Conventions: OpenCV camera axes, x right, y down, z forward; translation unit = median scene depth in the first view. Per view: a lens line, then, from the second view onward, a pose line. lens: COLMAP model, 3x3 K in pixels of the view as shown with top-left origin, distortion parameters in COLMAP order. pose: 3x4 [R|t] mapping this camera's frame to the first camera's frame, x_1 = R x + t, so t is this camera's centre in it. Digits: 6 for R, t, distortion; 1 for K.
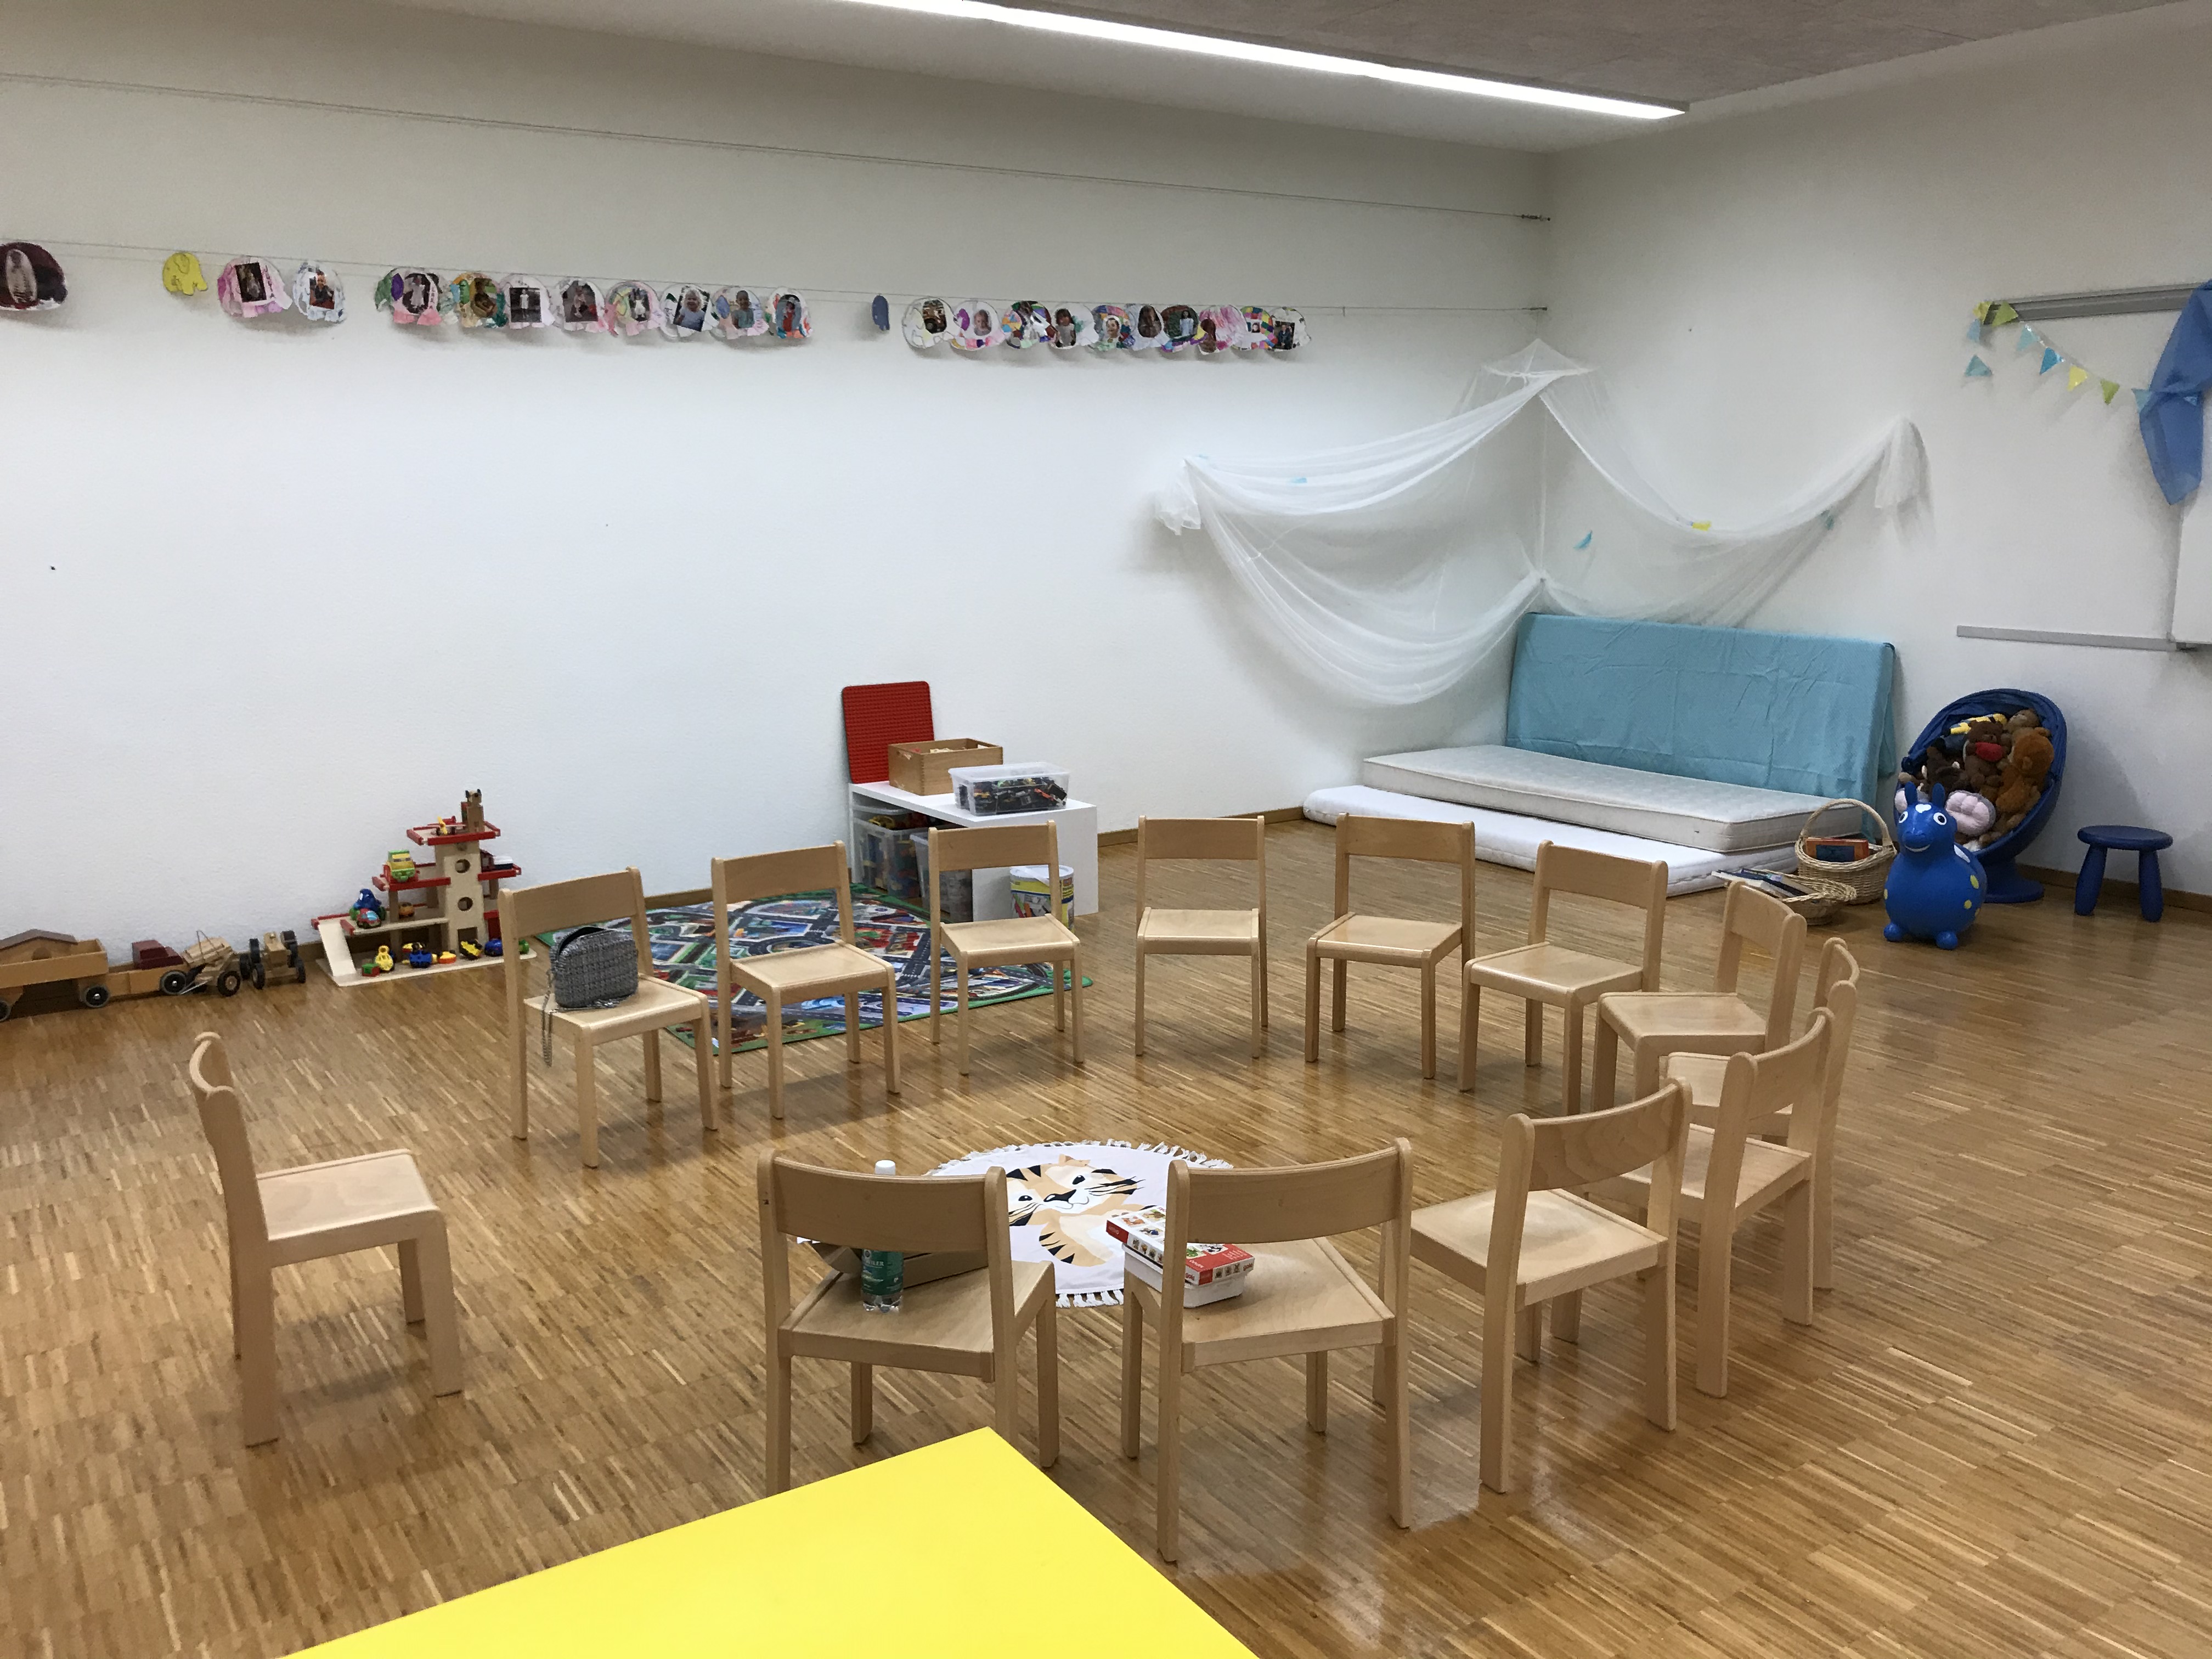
lens RADIAL K [[1810.7, 0, 1097.9], [0, 1810.7, 828.3], [0, 0, 1]] dist [-0.004792, -0.011395]
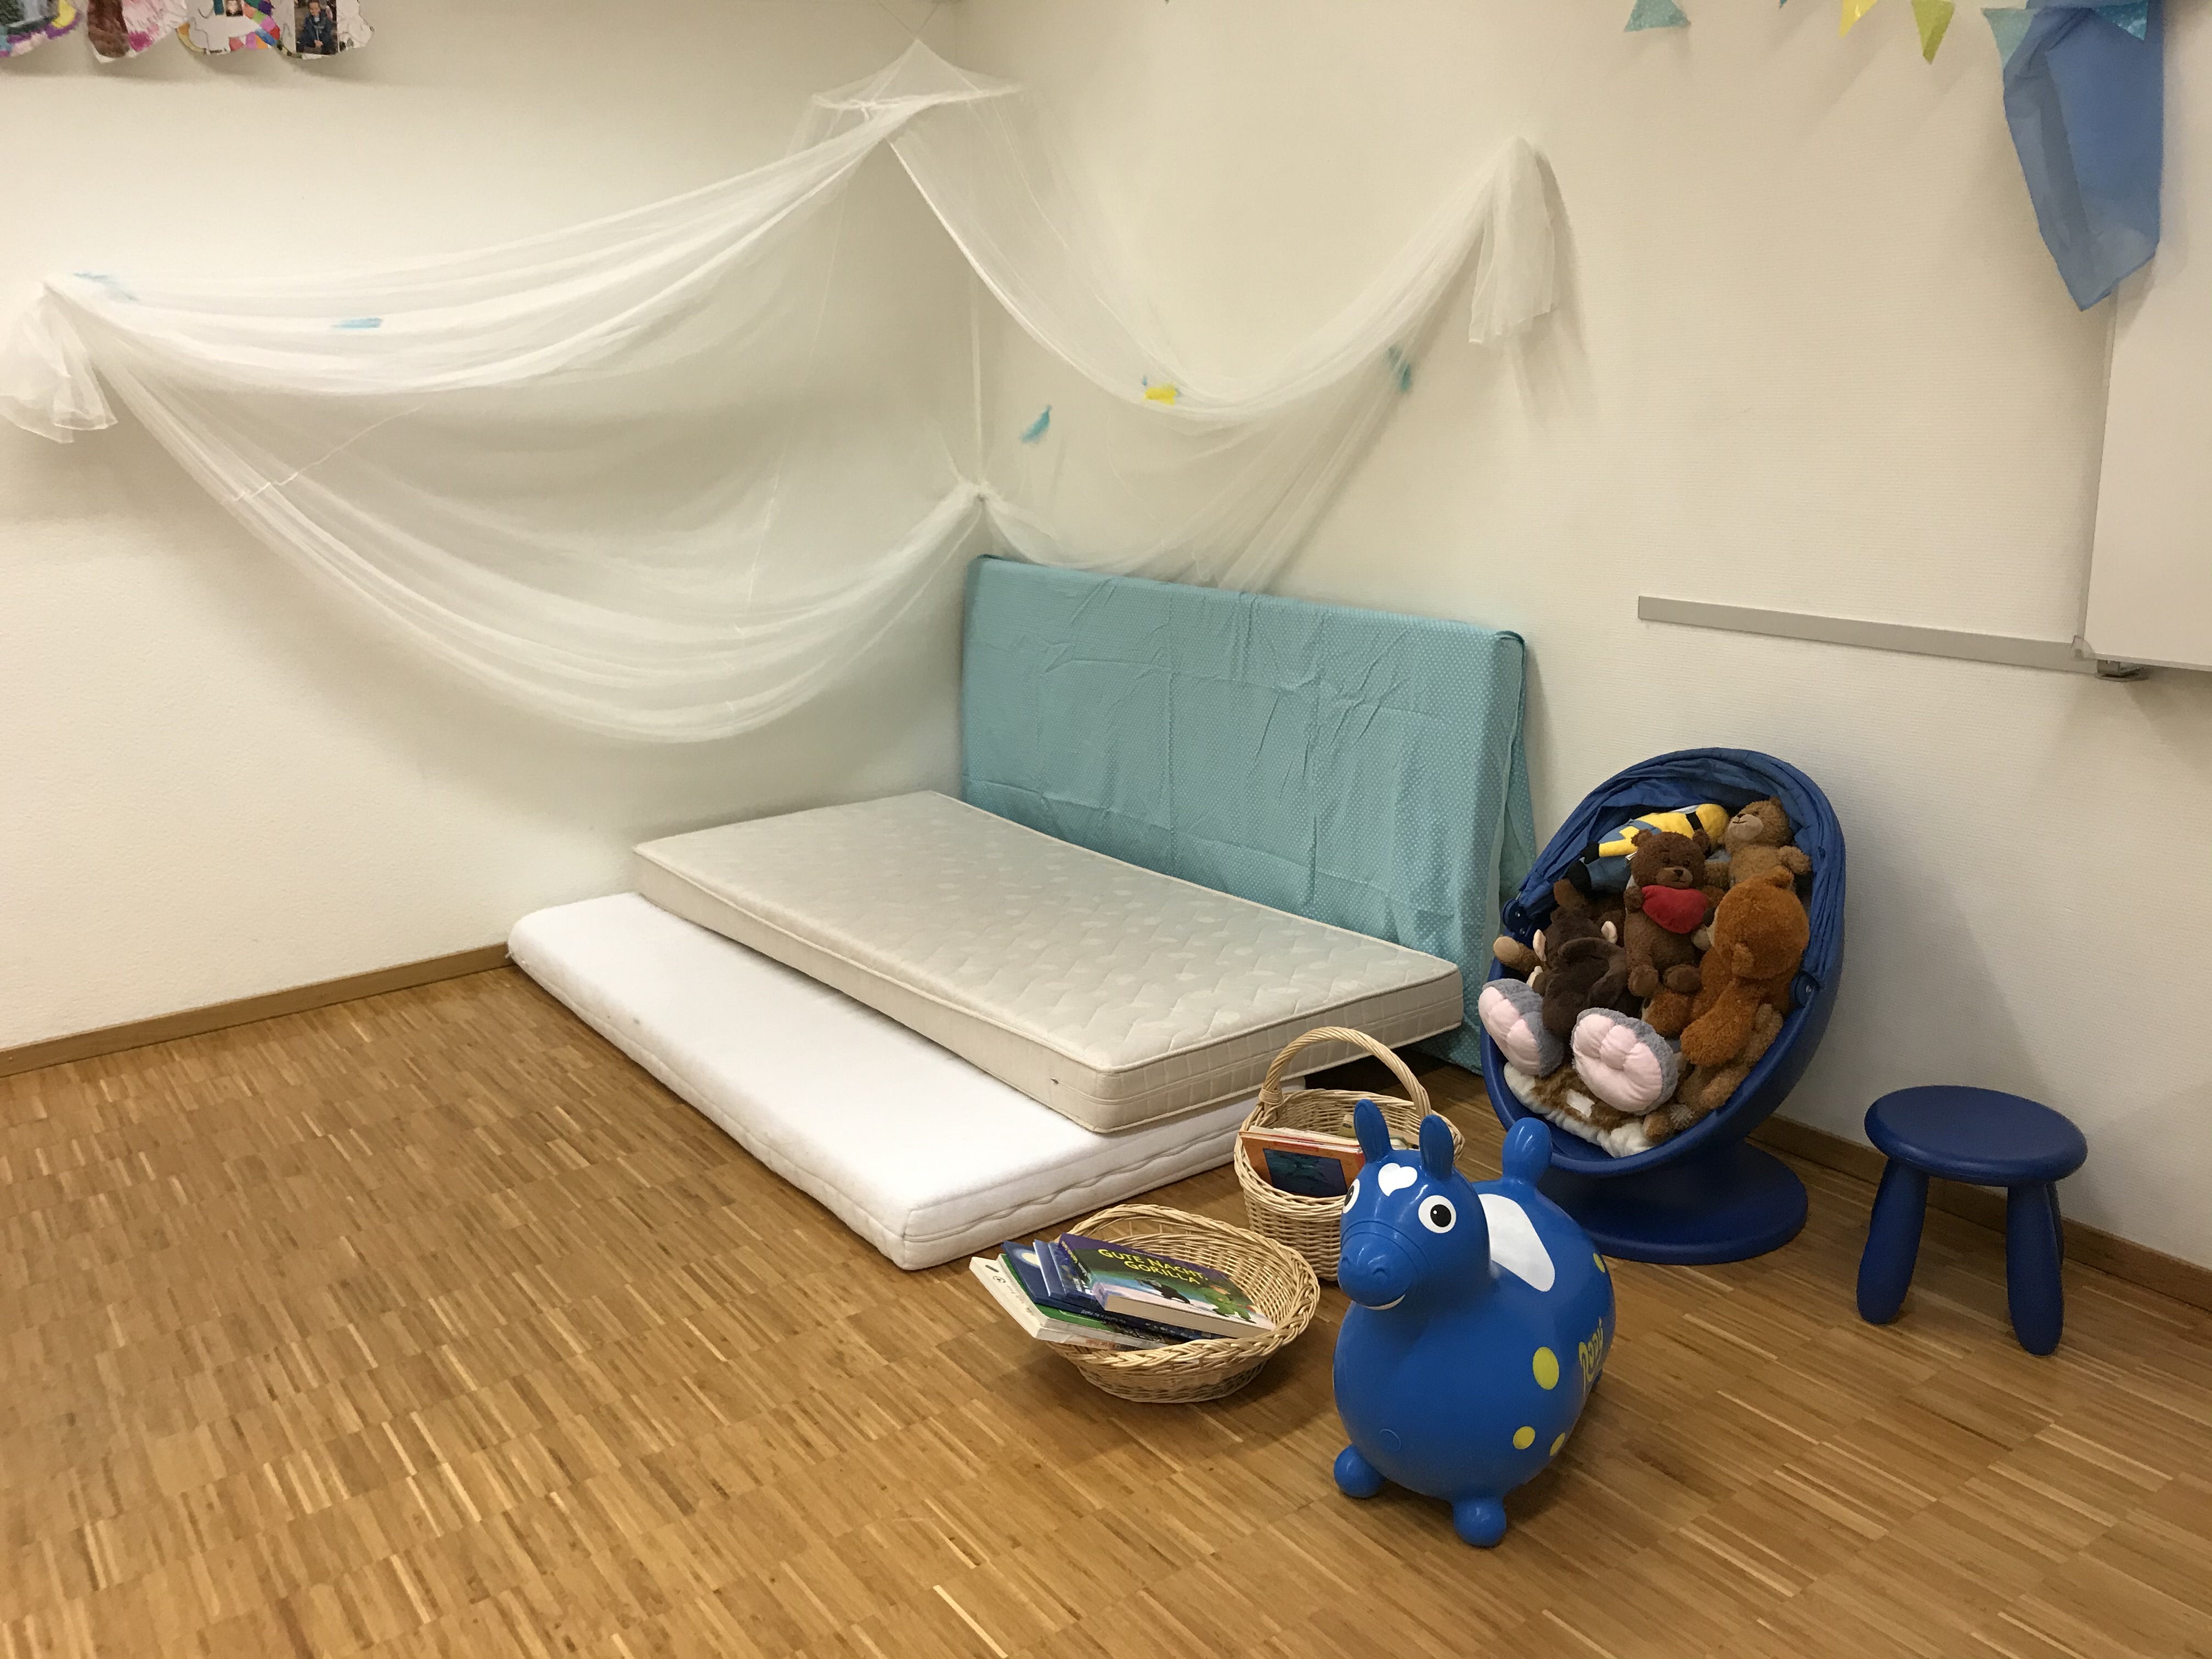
lens RADIAL K [[1810.7, 0, 1124.9], [0, 1810.7, 812.3], [0, 0, 1]] dist [-0.004792, -0.011395]
pose [[0.998936, -0.035146, 0.029867, 0.351656], [0.033298, 0.997626, 0.060280, -0.095654], [-0.031915, -0.059222, 0.997735, 0.577319]]
